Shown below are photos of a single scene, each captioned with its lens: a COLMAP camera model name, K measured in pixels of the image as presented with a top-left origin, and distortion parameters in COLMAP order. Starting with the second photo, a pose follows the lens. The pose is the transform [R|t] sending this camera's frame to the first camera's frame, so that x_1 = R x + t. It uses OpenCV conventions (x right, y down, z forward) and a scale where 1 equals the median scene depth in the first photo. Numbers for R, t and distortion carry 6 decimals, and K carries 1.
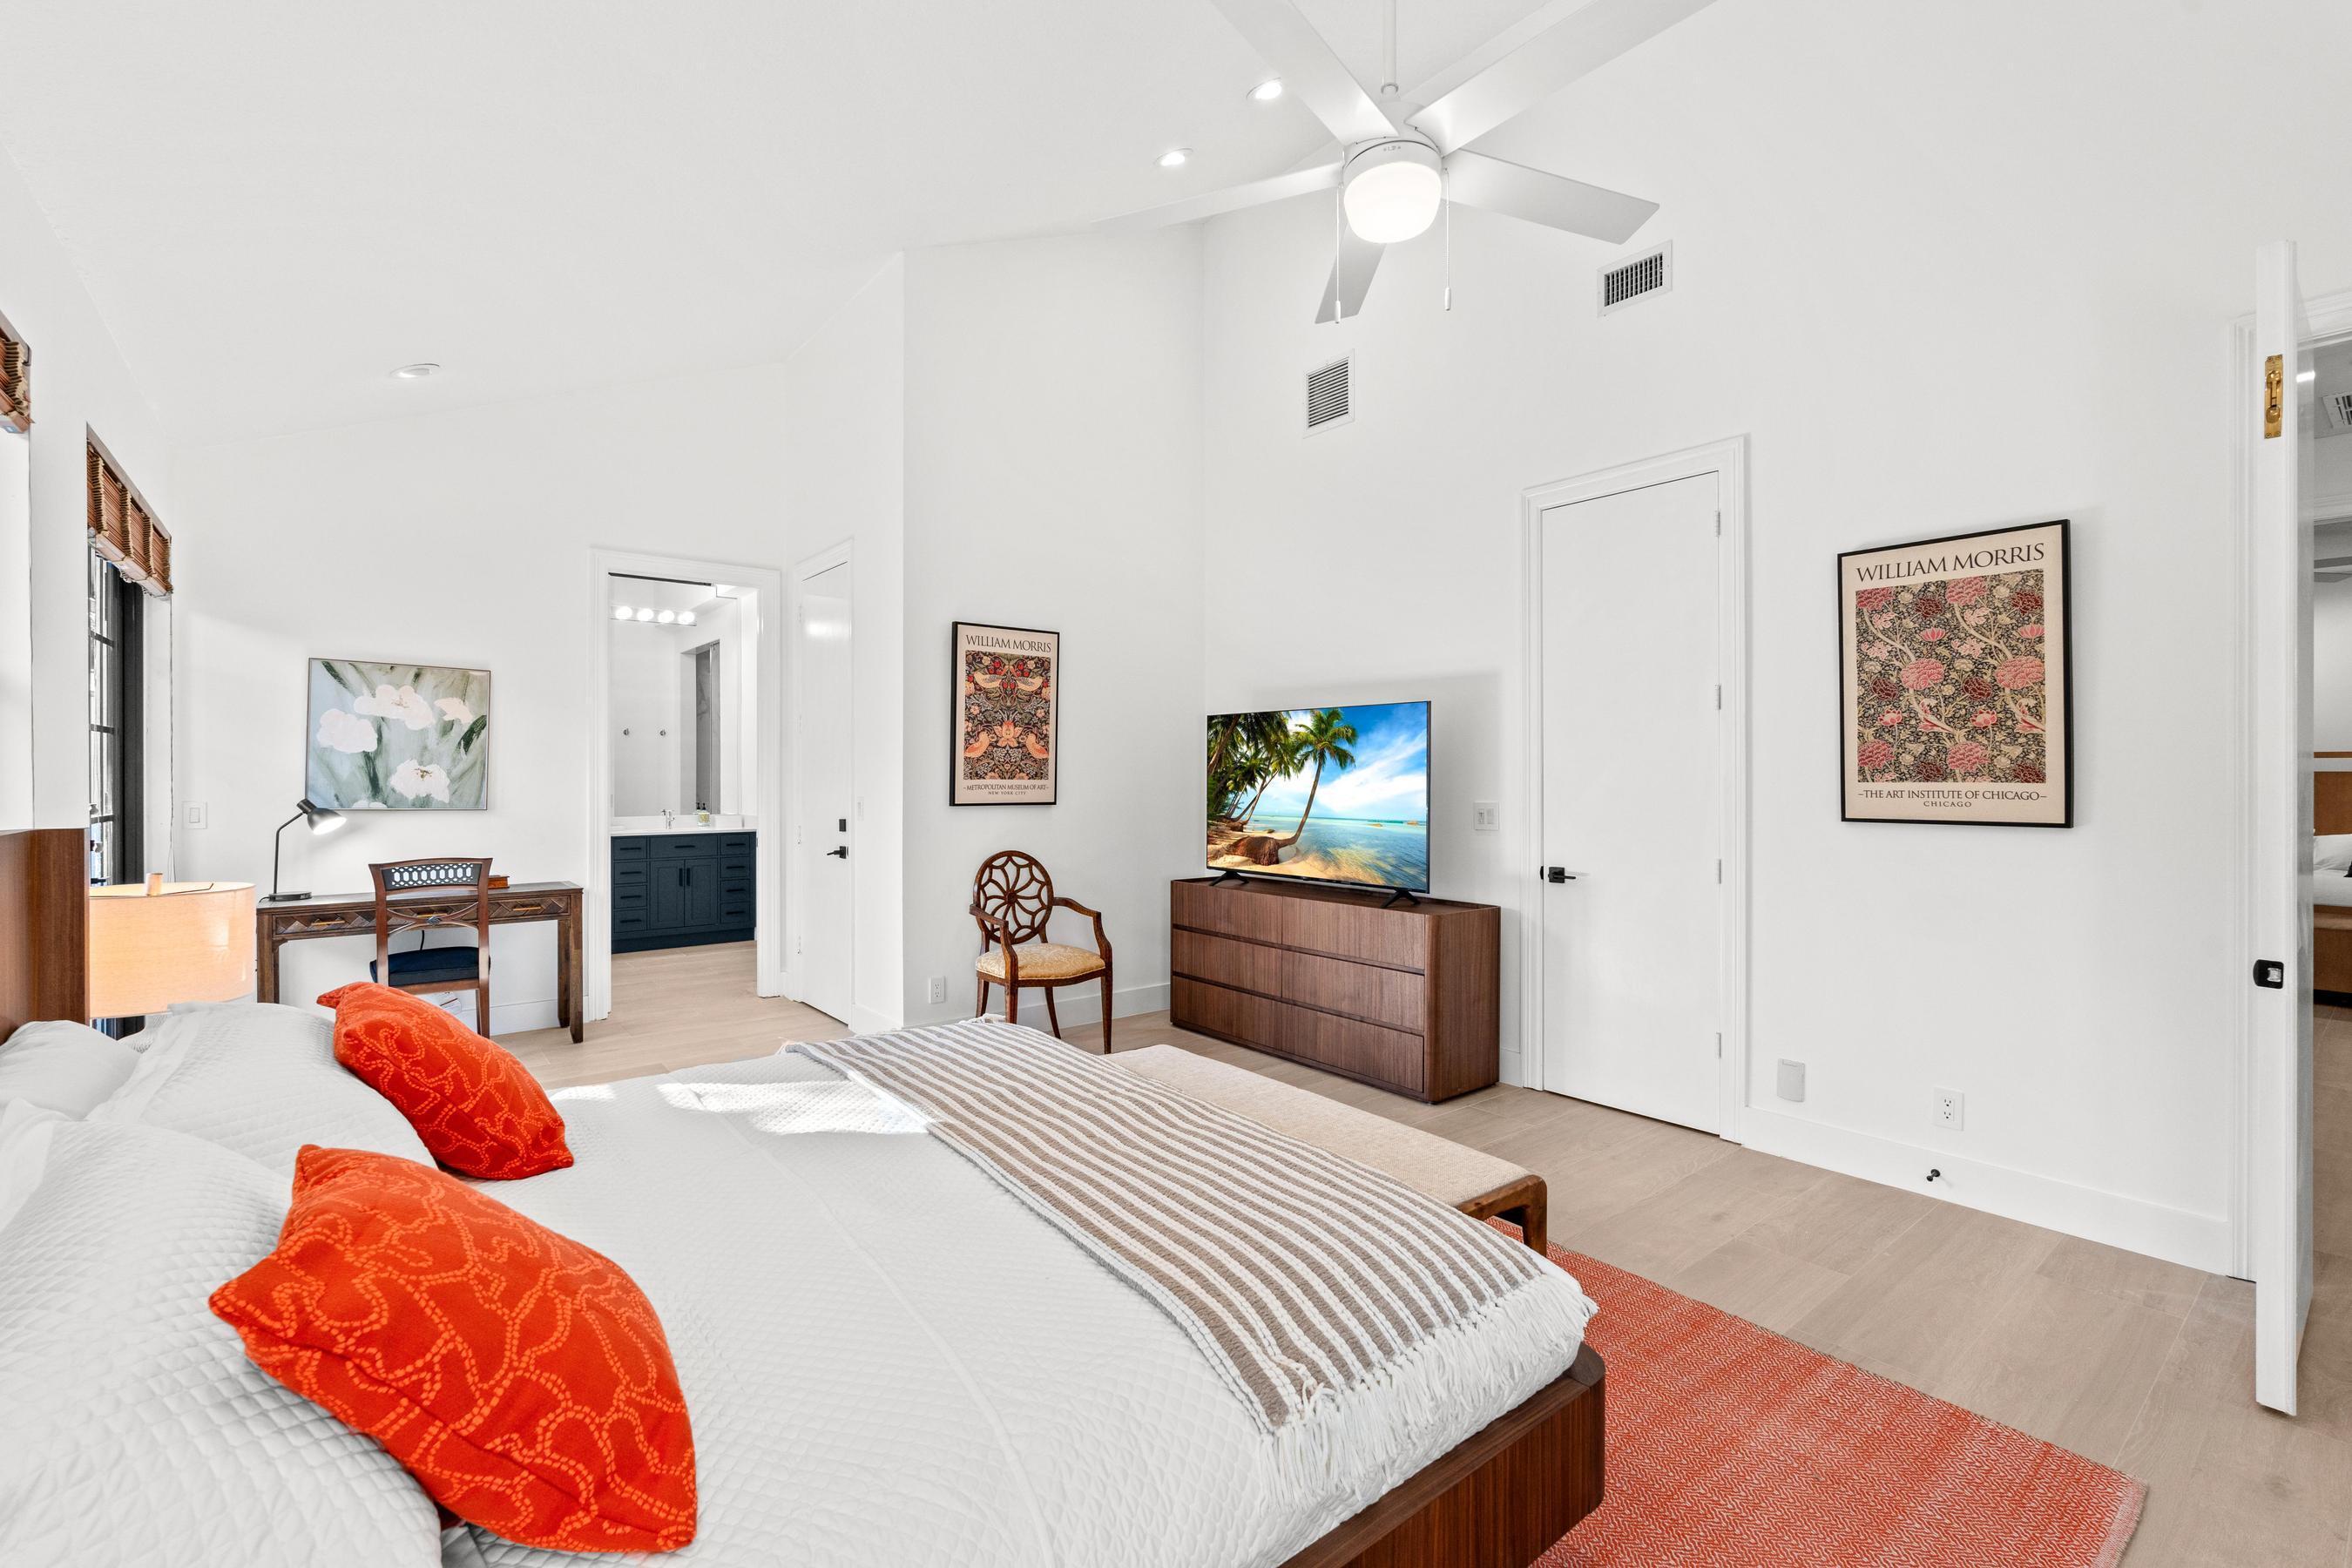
lens RADIAL K [[1035.2, 0, 1178.3], [0, 1035.2, 768.8], [0, 0, 1]] dist [-0.005993, 0.001193]
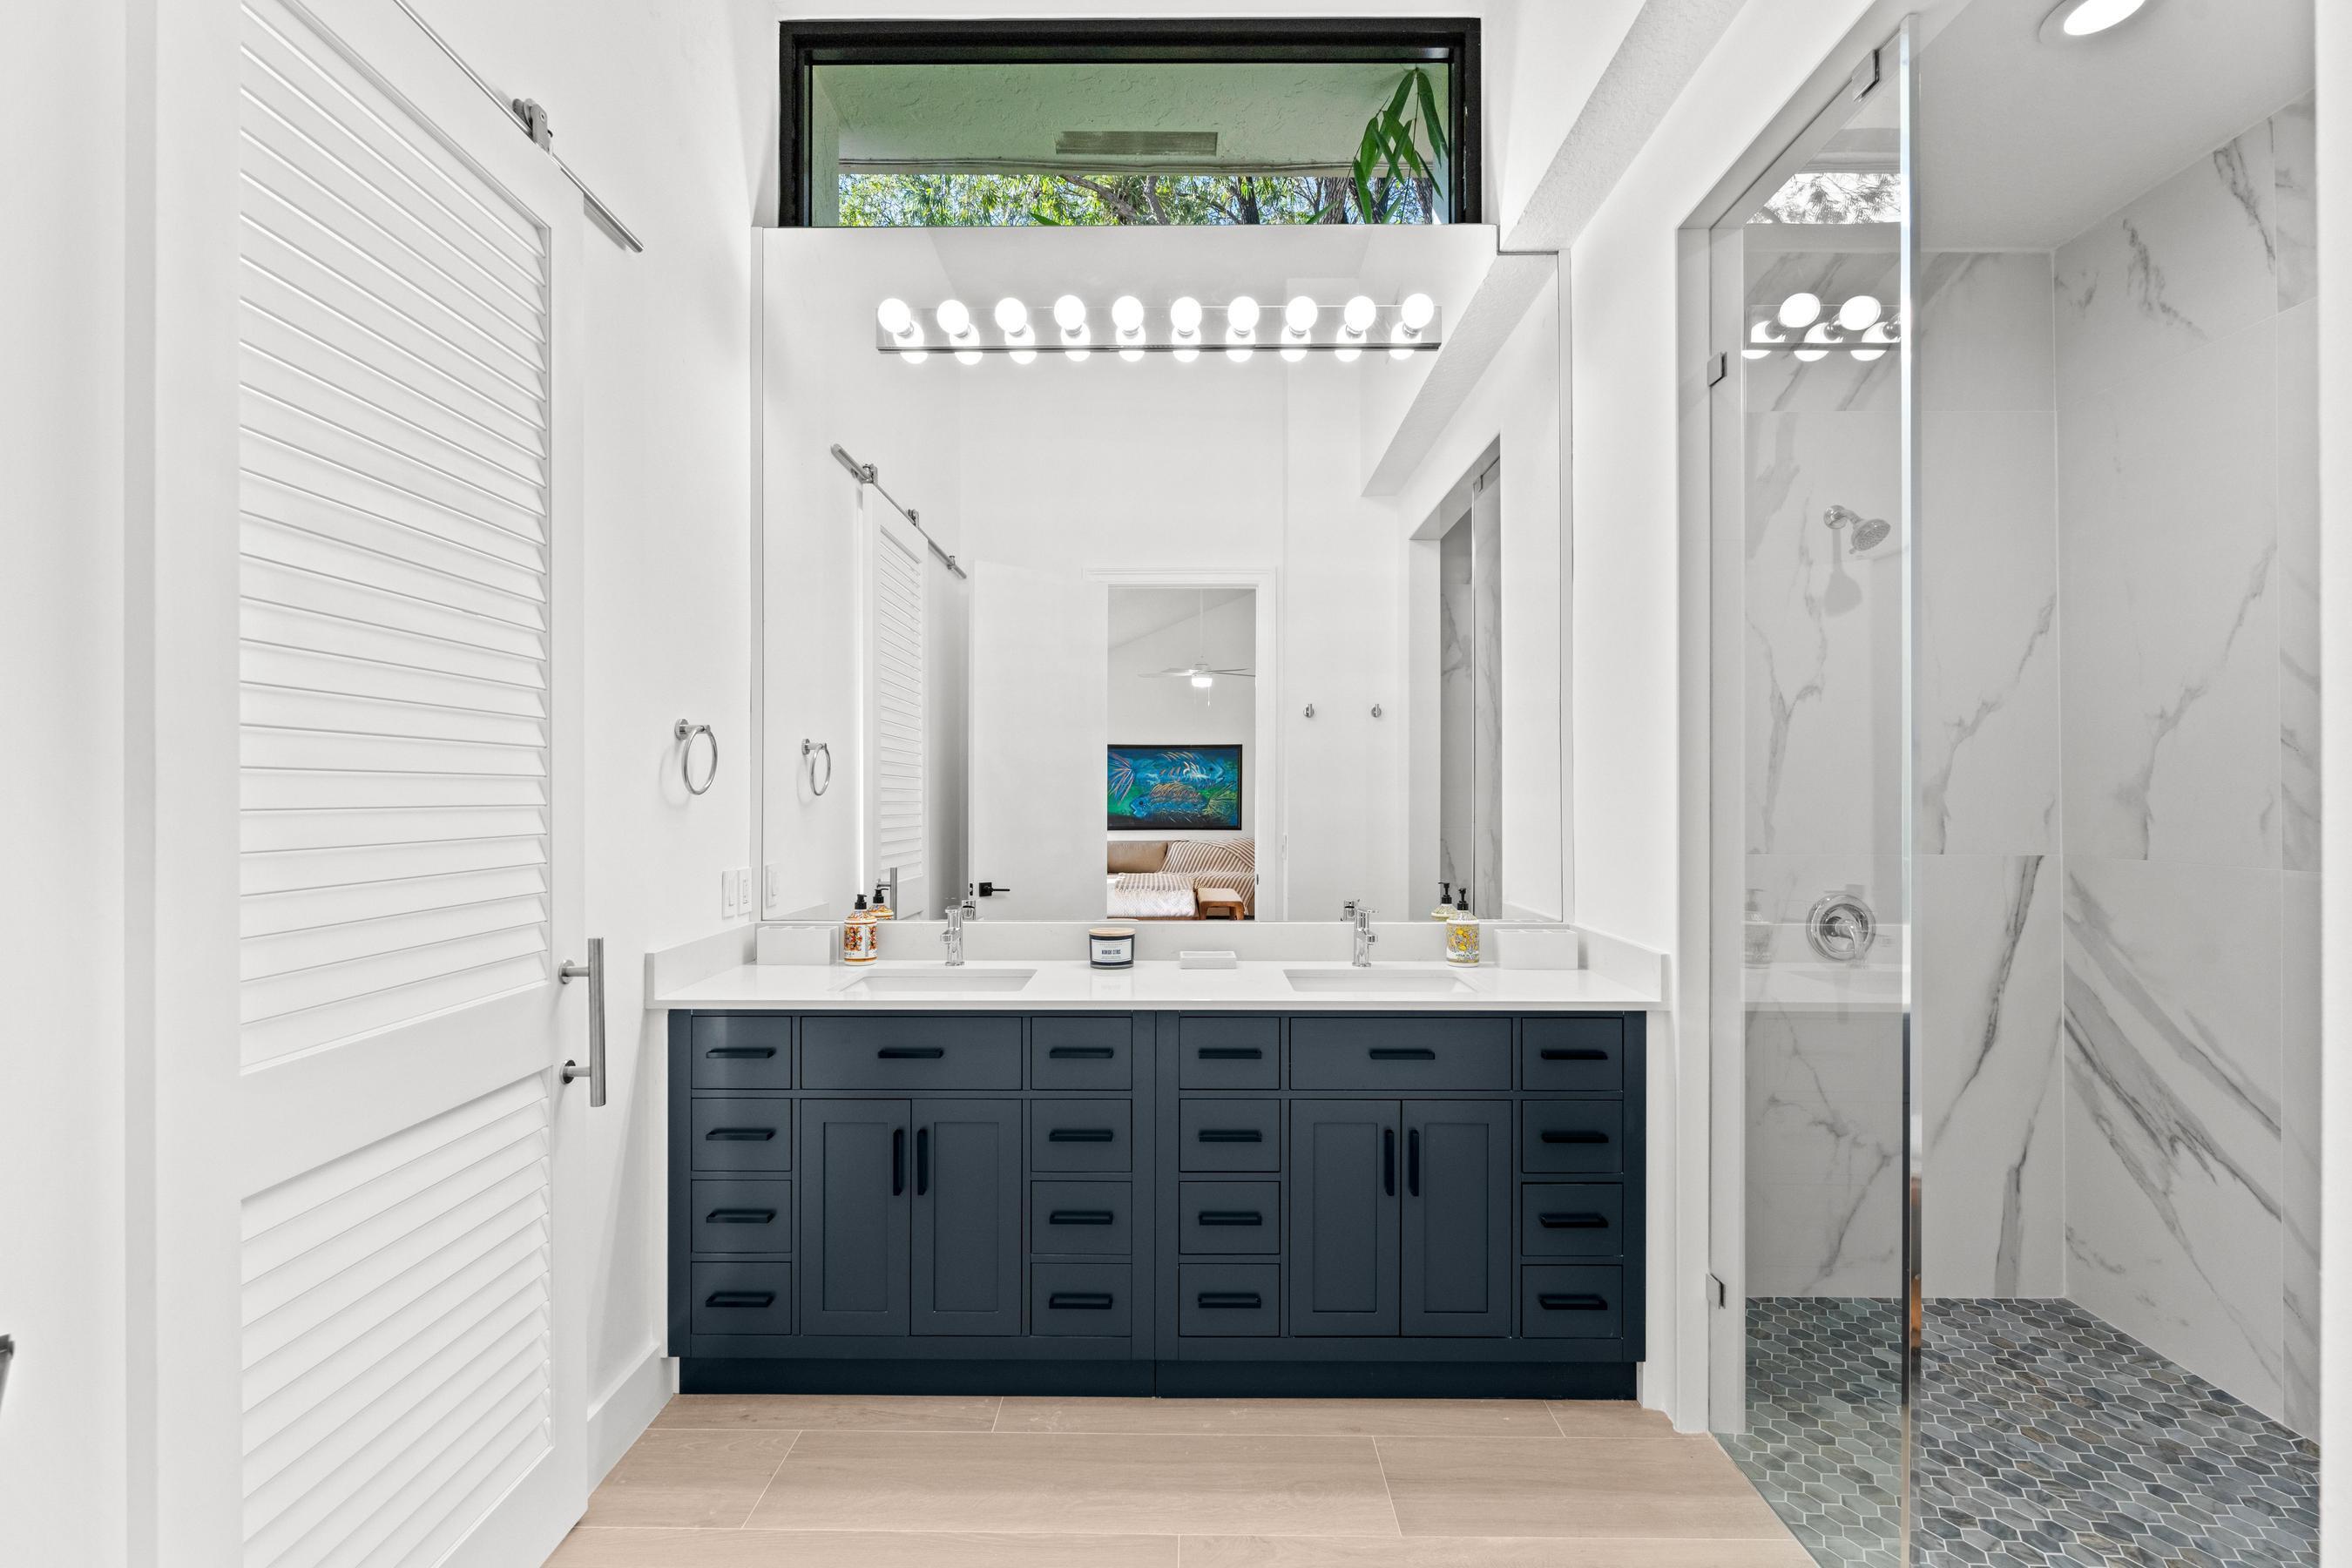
lens RADIAL K [[1035.2, 0, 1182.8], [0, 1035.2, 814.7], [0, 0, 1]] dist [-0.005993, 0.001193]
pose [[0.777991, 0.015156, -0.628093, -0.540039], [-0.000313, 0.999718, 0.023735, 0.003759], [0.628275, -0.018269, 0.777776, 1.156420]]
